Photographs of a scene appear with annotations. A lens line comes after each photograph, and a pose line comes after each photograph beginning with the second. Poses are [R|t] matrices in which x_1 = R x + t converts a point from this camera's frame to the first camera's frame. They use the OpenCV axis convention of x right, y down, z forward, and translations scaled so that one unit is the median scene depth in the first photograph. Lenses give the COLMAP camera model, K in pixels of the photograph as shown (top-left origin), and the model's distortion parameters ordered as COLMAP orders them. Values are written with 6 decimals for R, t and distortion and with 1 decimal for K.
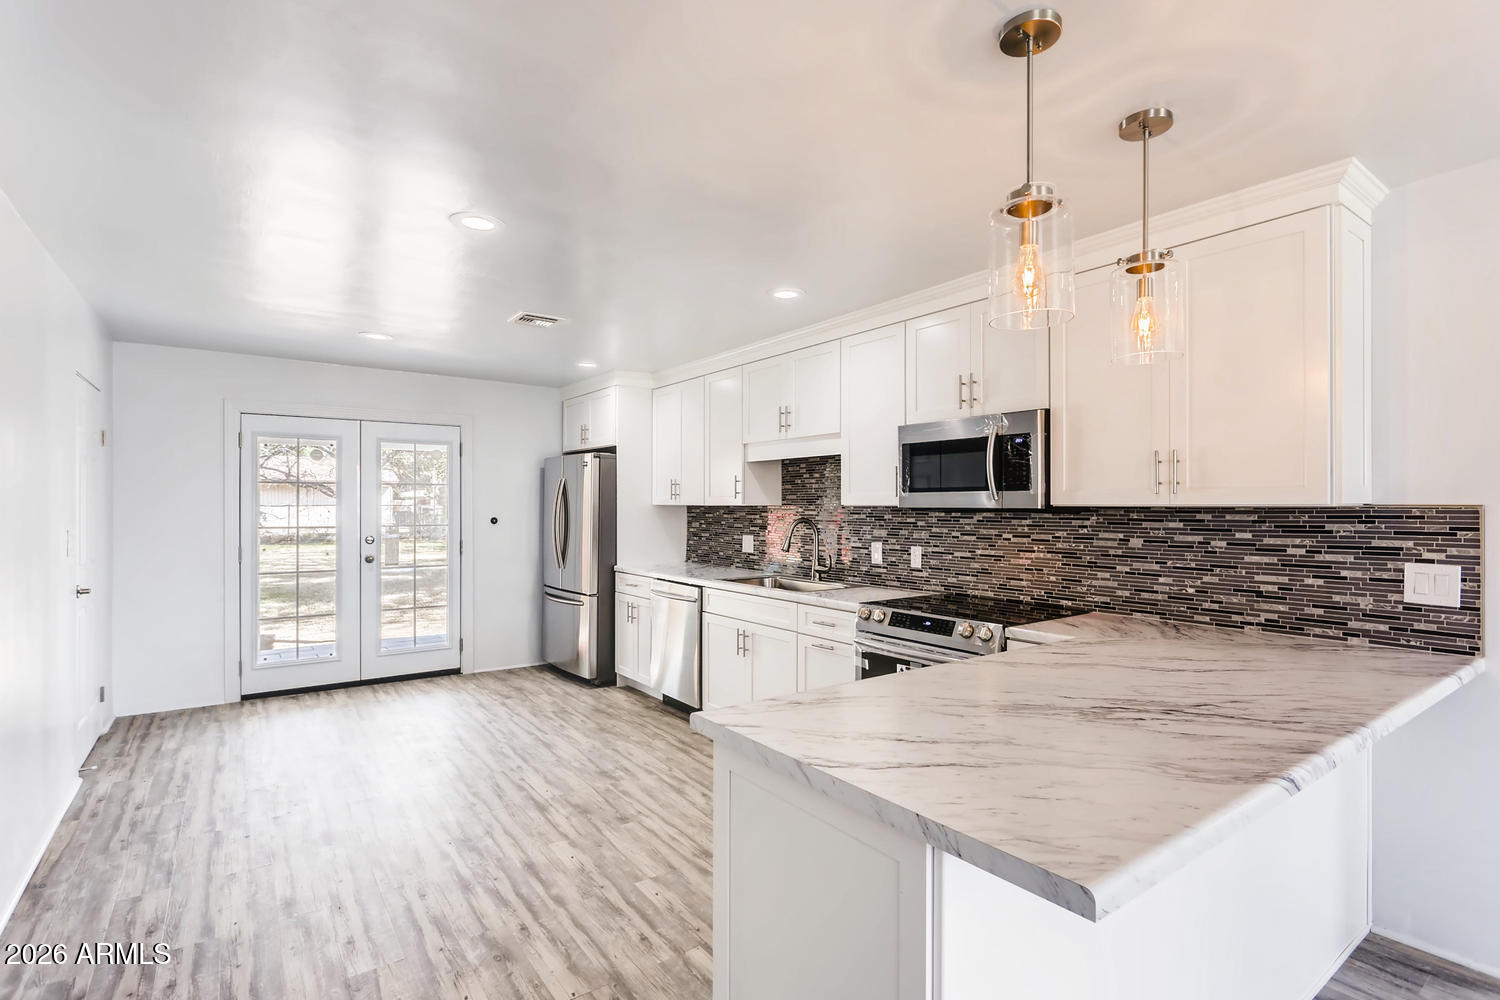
lens RADIAL K [[719.2, 0, 737.2], [0, 719.2, 504.3], [0, 0, 1]] dist [-0.011121, 0.003427]
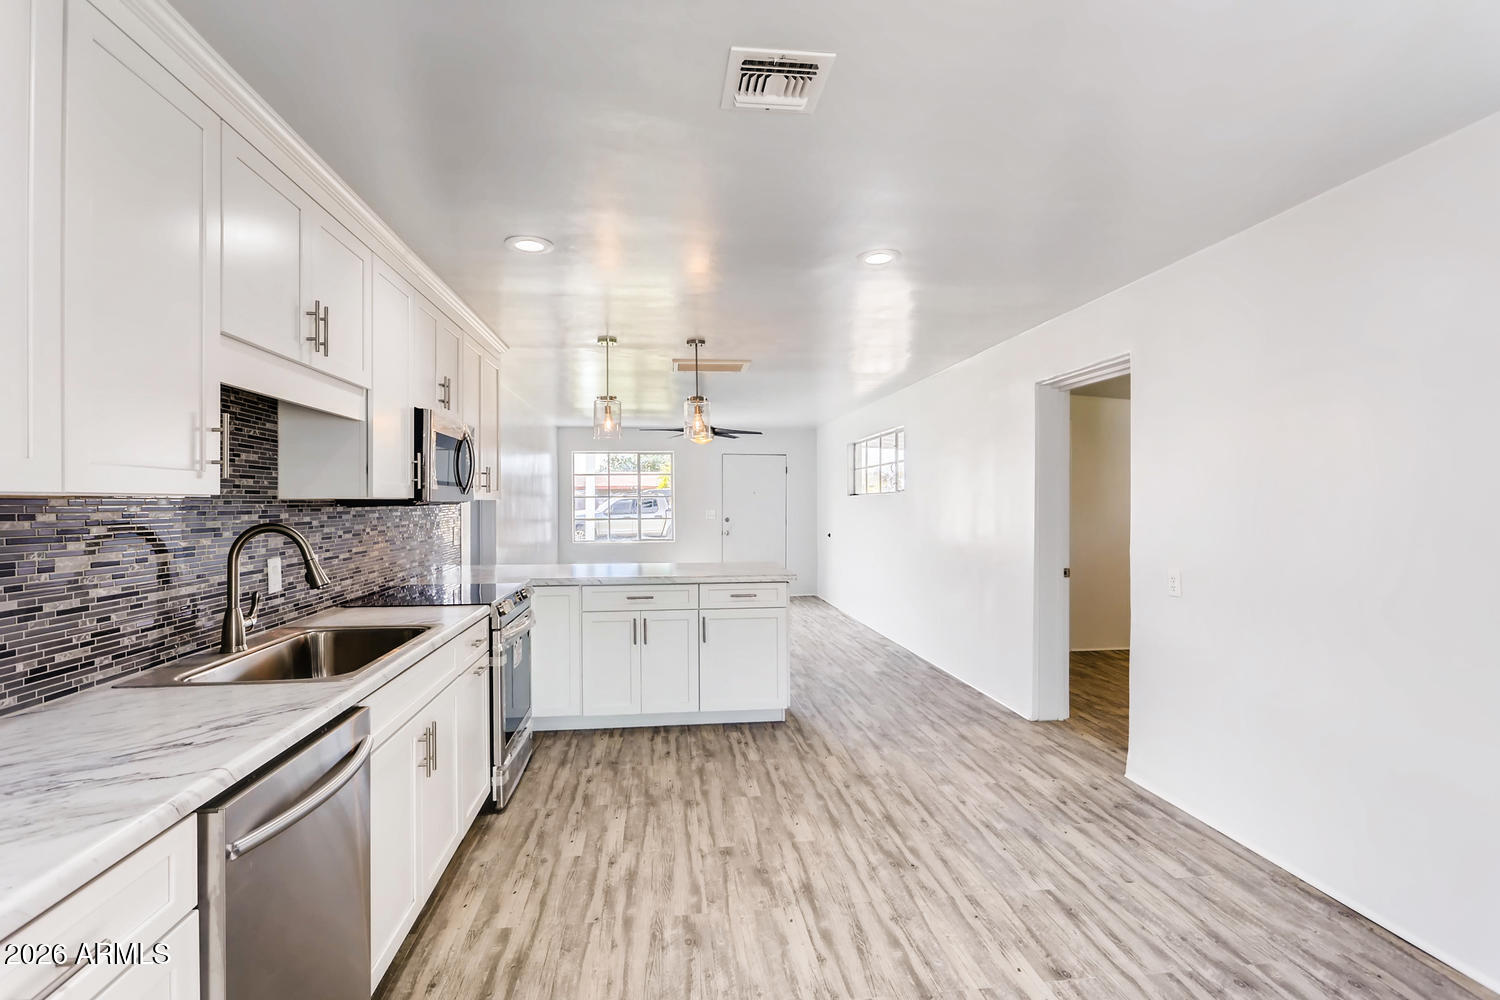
lens RADIAL K [[719.2, 0, 751.8], [0, 719.2, 500.9], [0, 0, 1]] dist [-0.011121, 0.003427]
pose [[-0.885399, 0.002619, 0.464824, -0.482630], [0.001442, 0.999995, -0.002888, 0.006369], [-0.464829, -0.001887, -0.885398, 1.426109]]
